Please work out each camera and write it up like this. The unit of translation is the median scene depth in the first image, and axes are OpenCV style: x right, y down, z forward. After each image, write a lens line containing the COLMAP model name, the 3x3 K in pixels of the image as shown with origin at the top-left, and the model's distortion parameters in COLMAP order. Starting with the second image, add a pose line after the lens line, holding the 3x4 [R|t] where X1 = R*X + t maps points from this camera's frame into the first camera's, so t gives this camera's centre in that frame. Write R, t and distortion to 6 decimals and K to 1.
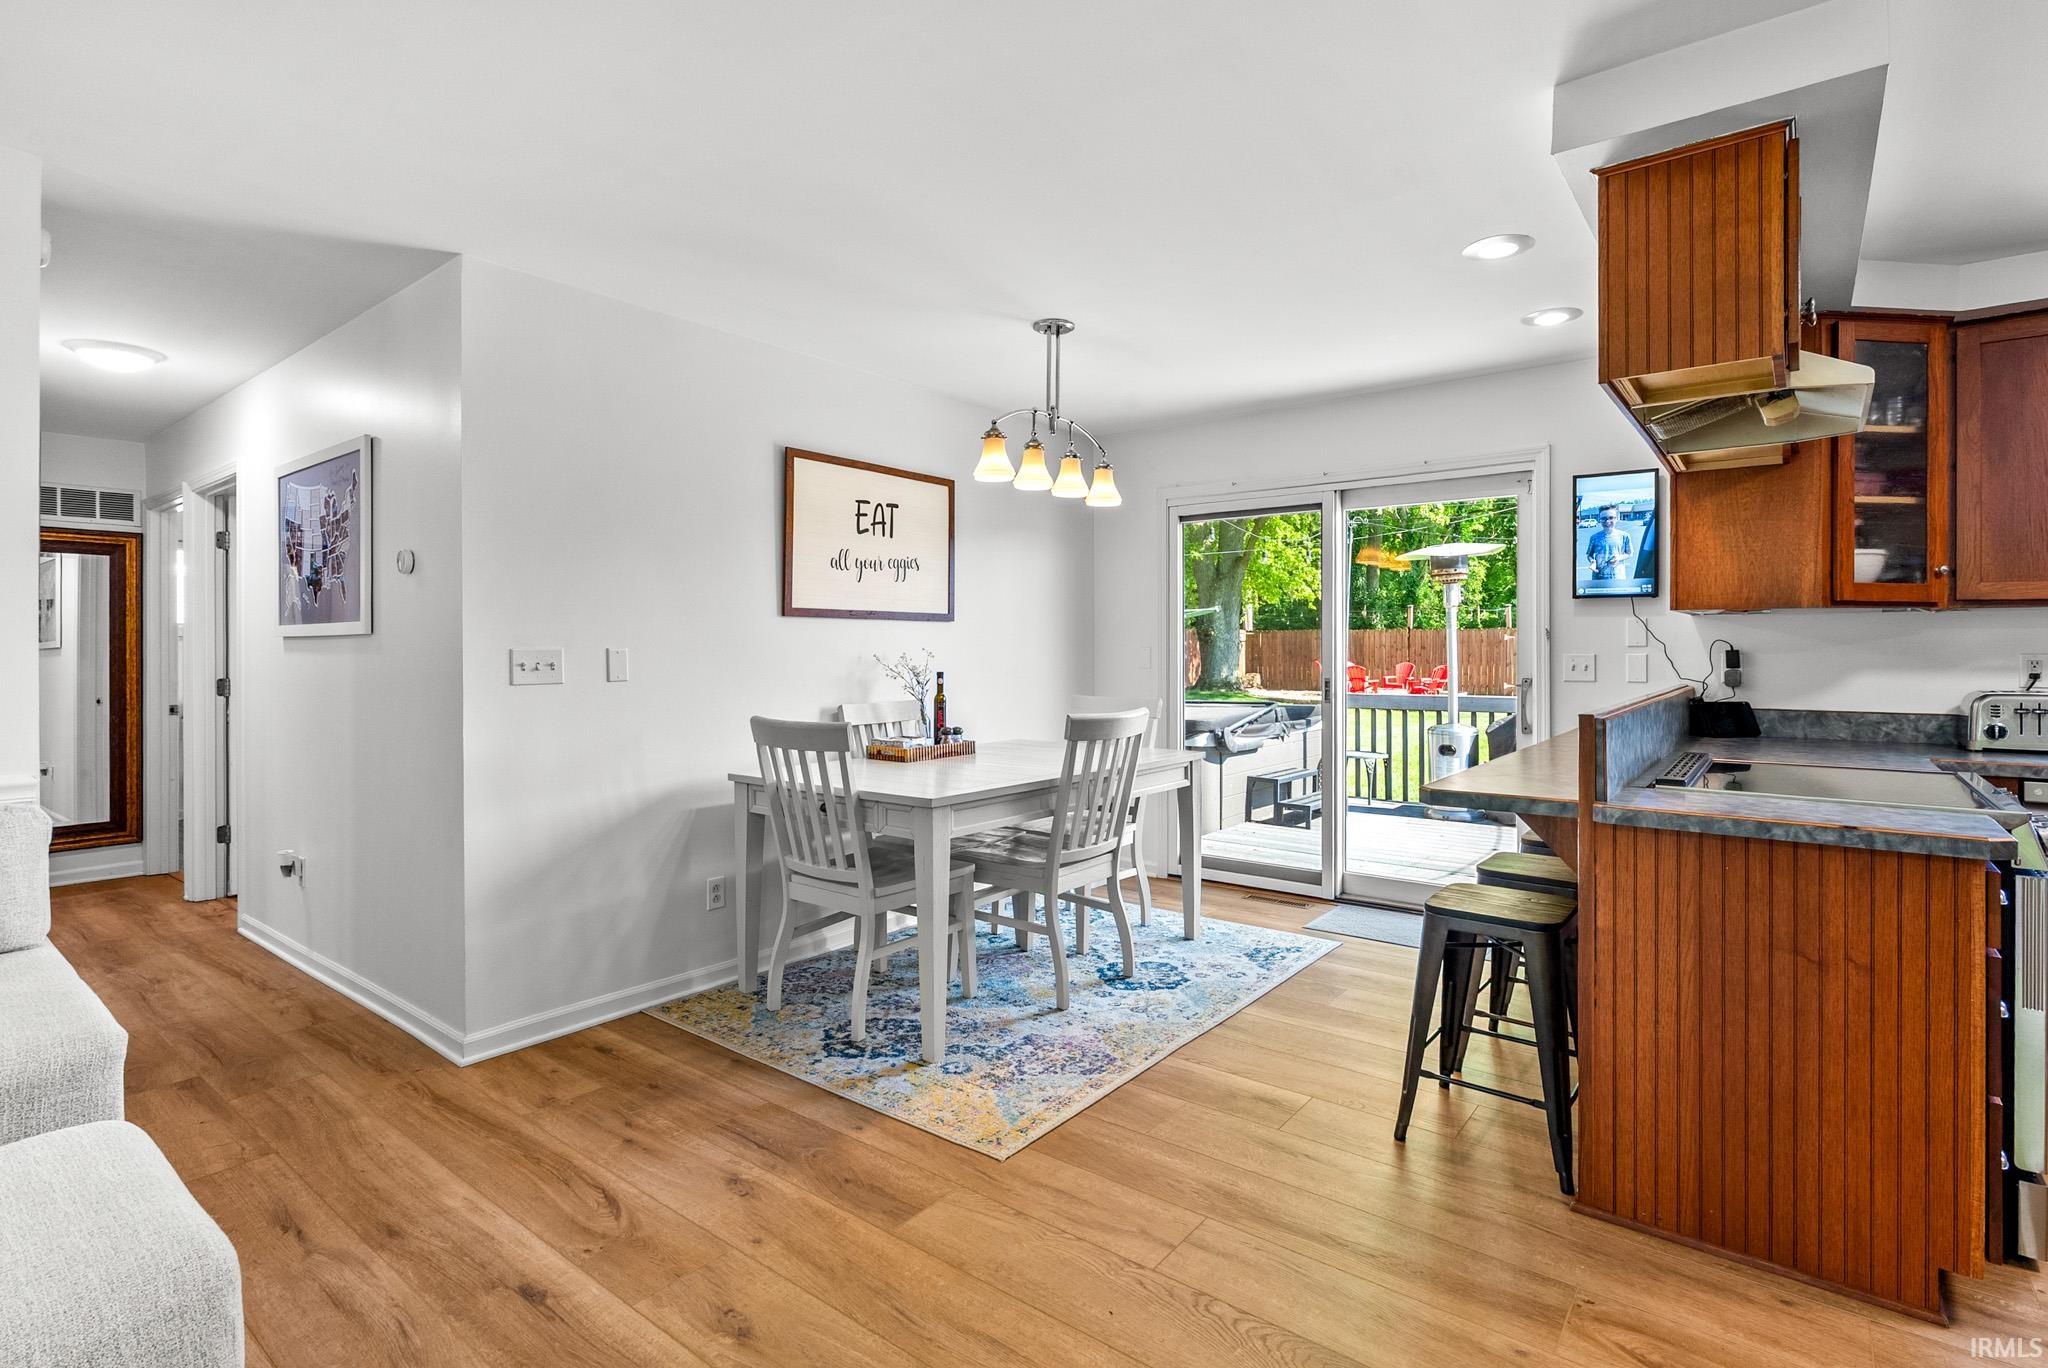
lens RADIAL K [[973.4, 0, 1025.5], [0, 973.4, 648.4], [0, 0, 1]] dist [-0.002698, -0.000274]
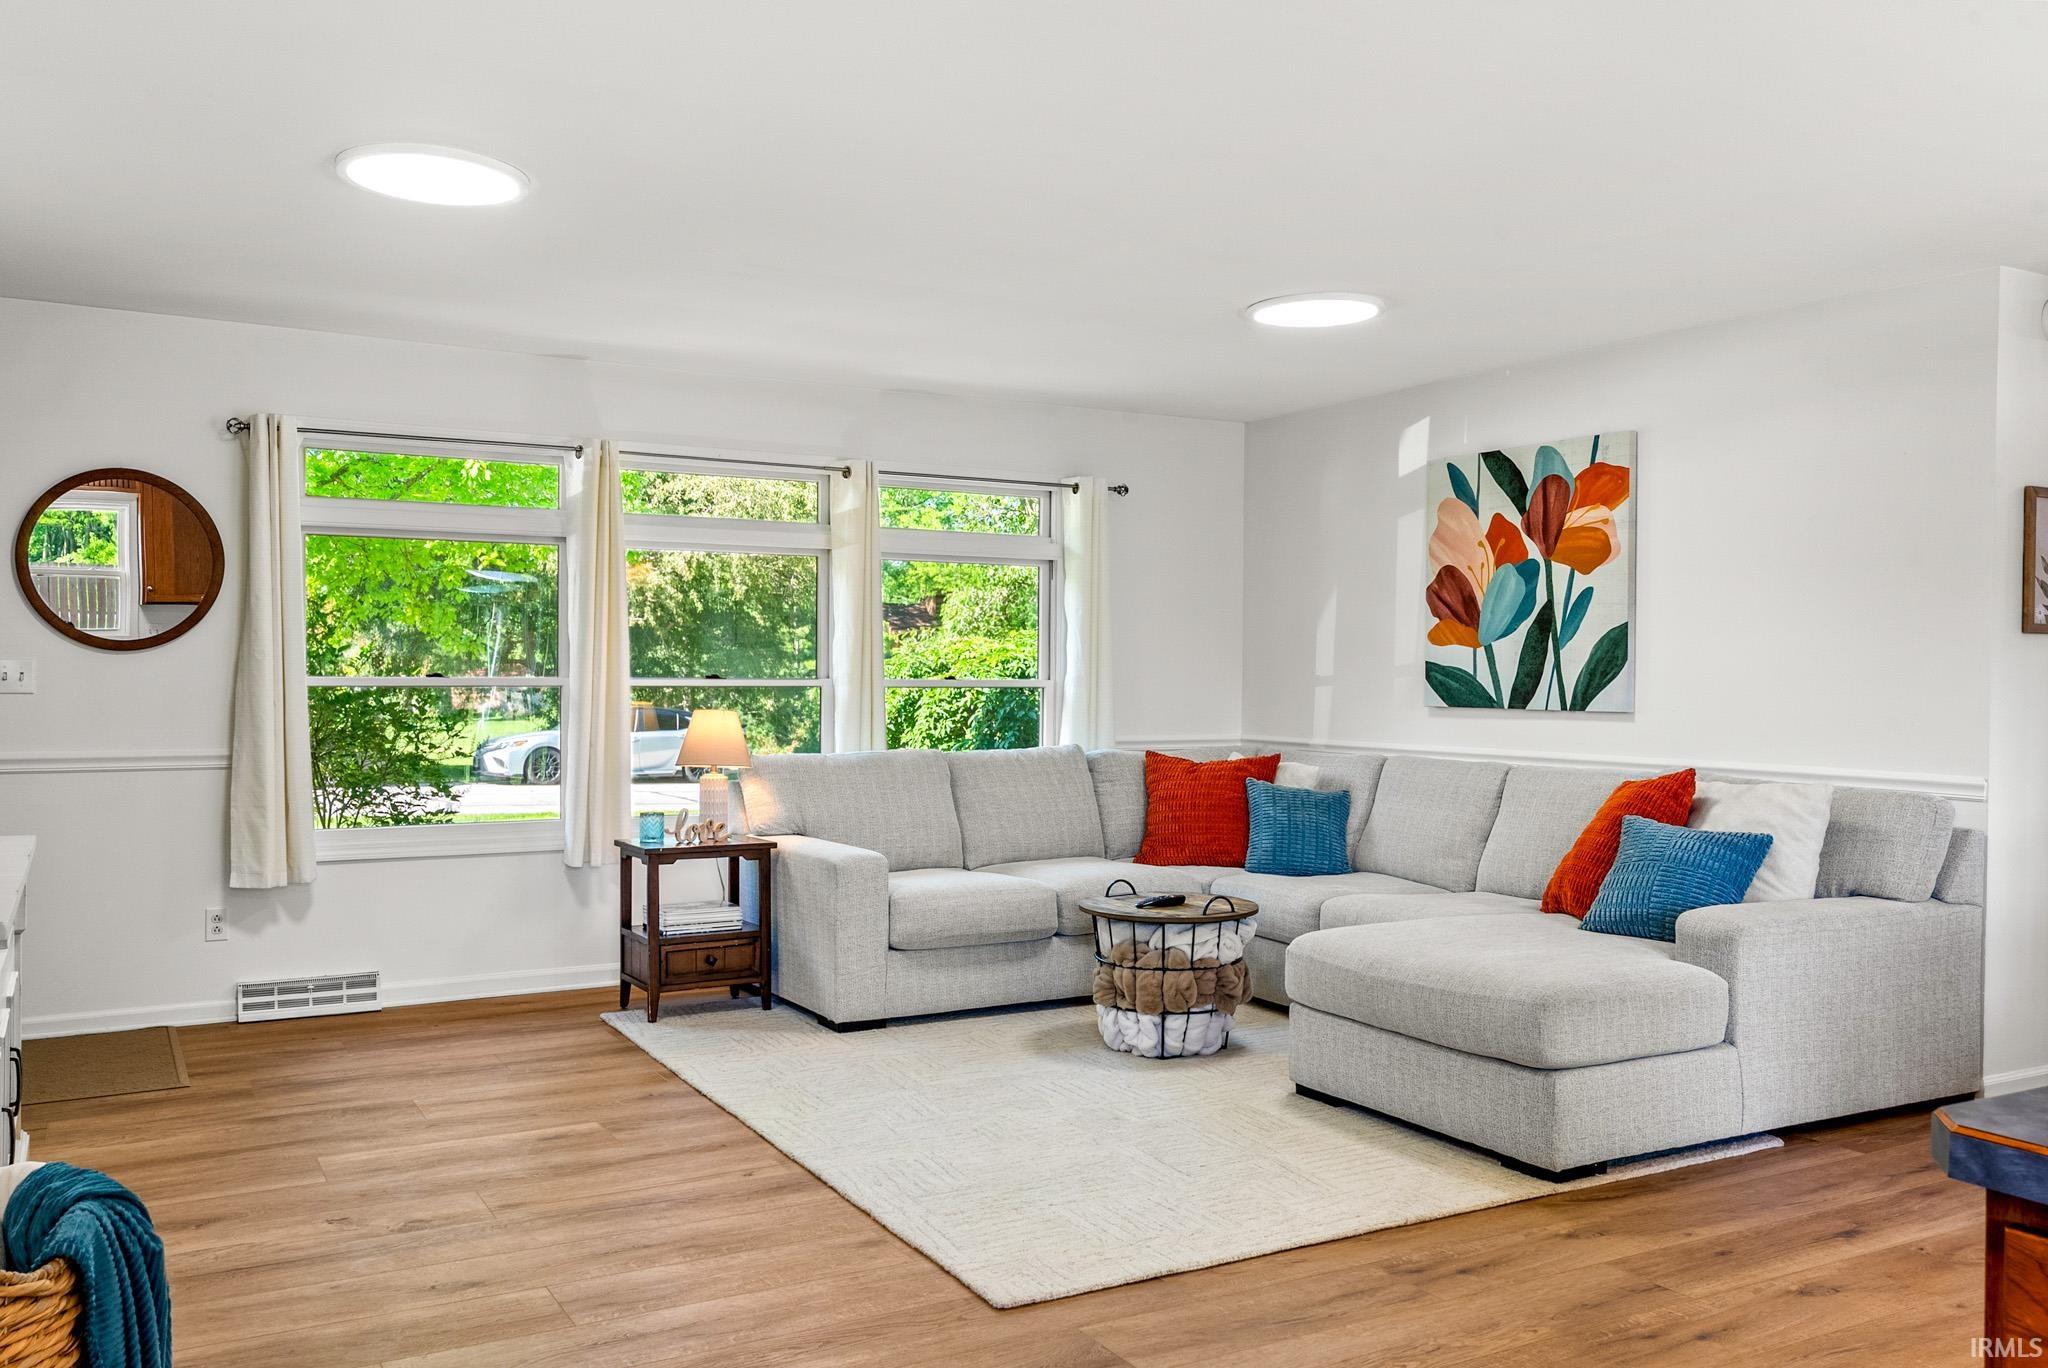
lens RADIAL K [[1685.5, 0, 978.0], [0, 1685.5, 676.6], [0, 0, 1]] dist [0.009816, -0.004381]
pose [[-0.399575, 0.006186, -0.916680, 0.971139], [-0.002094, 0.999968, 0.007661, -0.008153], [0.916698, 0.004981, -0.399549, 0.469175]]
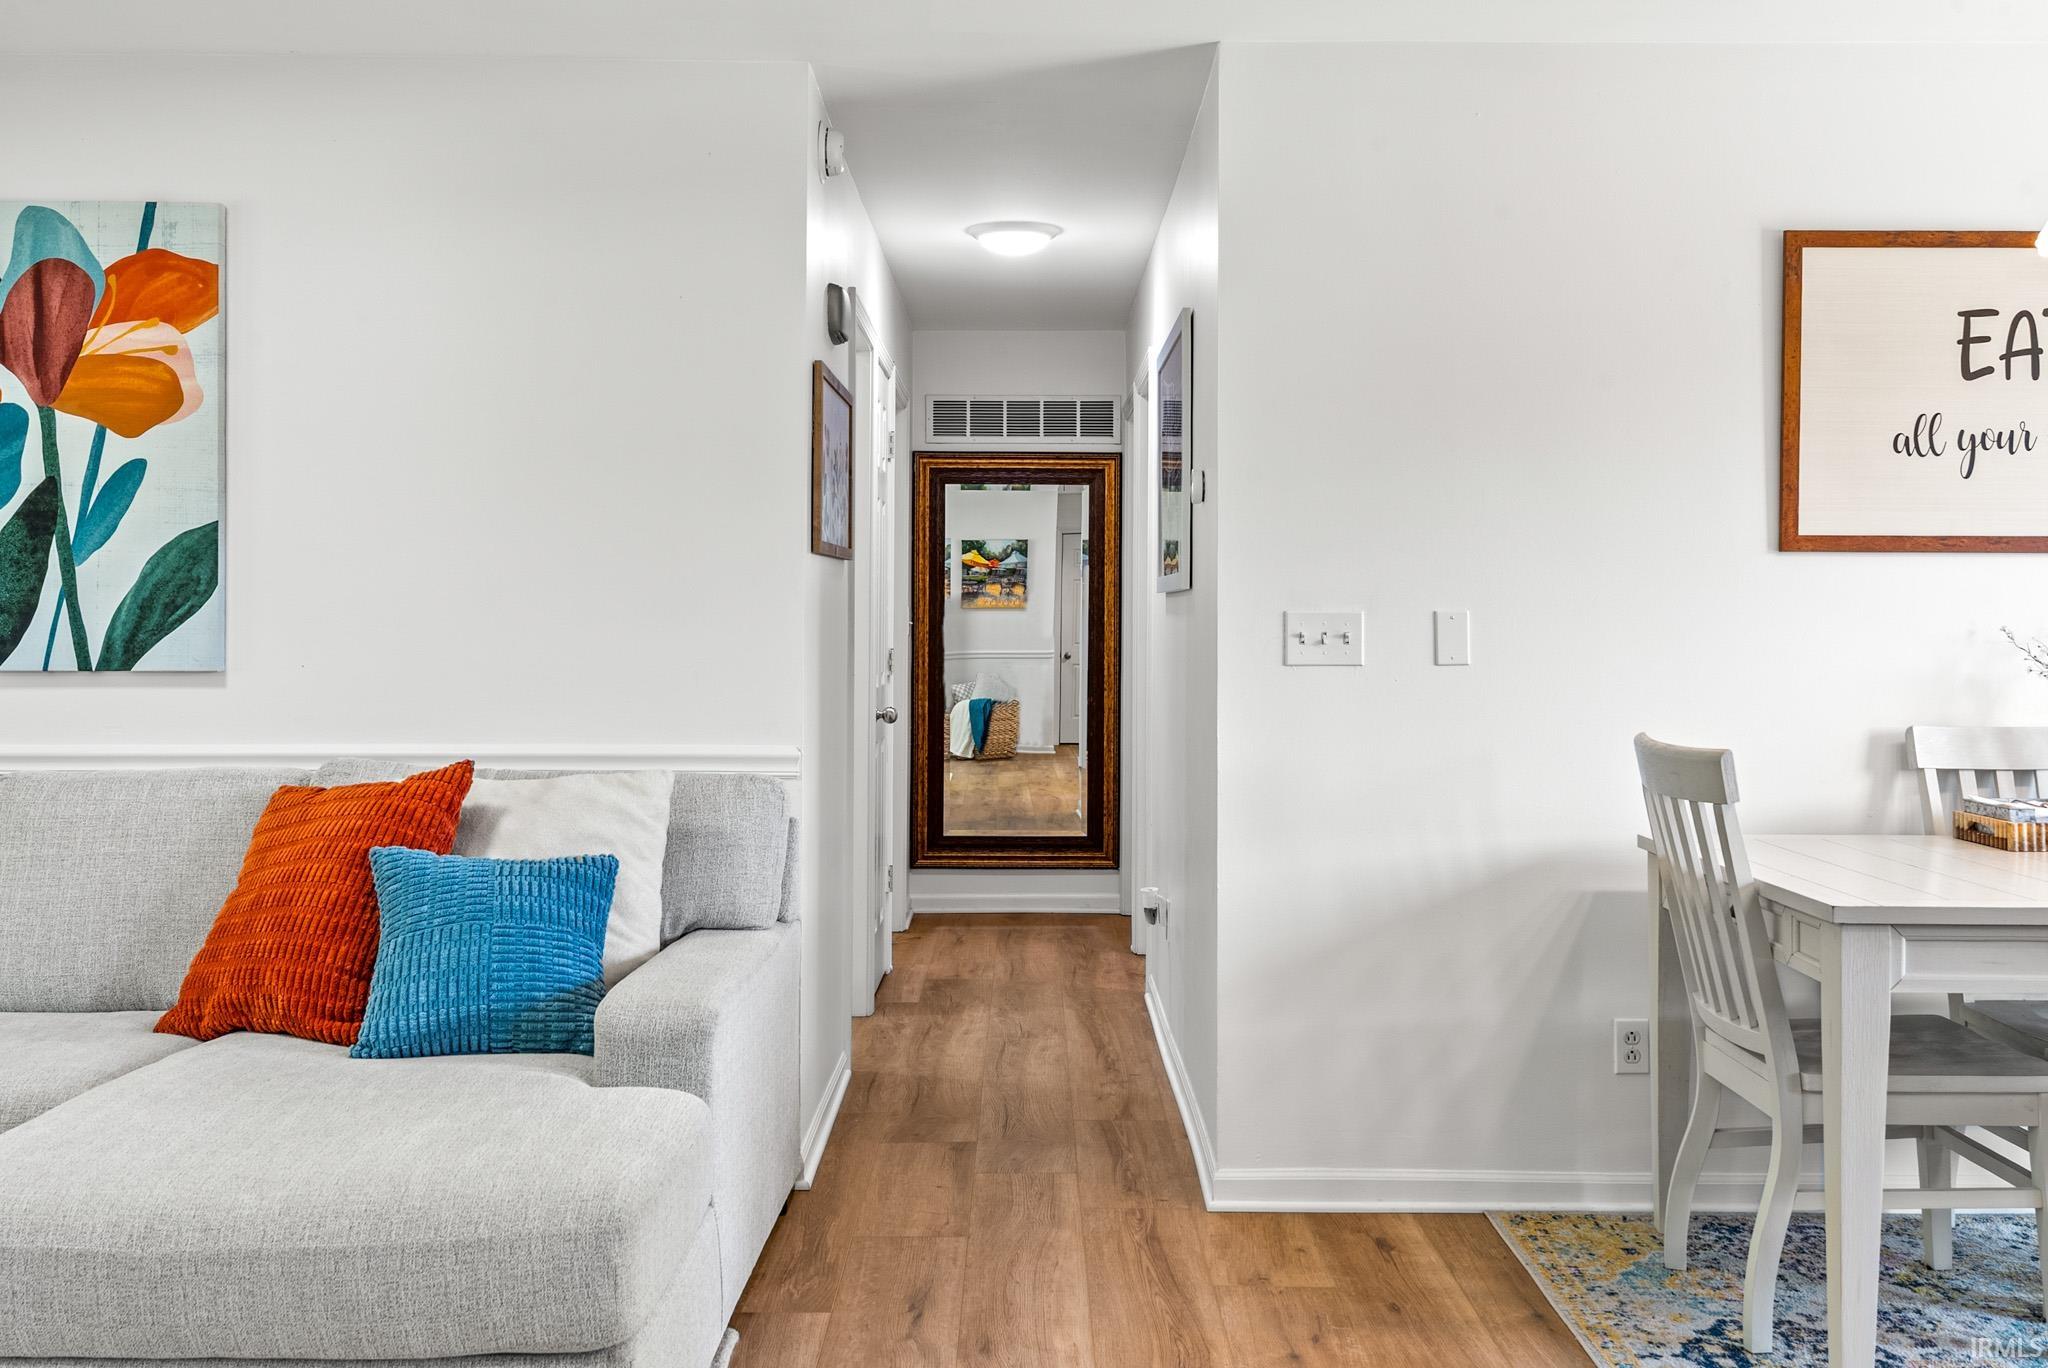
lens RADIAL K [[2011.2, 0, 1068.4], [0, 2011.2, 619.7], [0, 0, 1]] dist [0.001747, 0.000000]
pose [[0.622251, 0.008305, -0.782774, 0.407336], [-0.004523, 0.999965, 0.007014, -0.002546], [0.782805, -0.000823, 0.622267, 0.020287]]
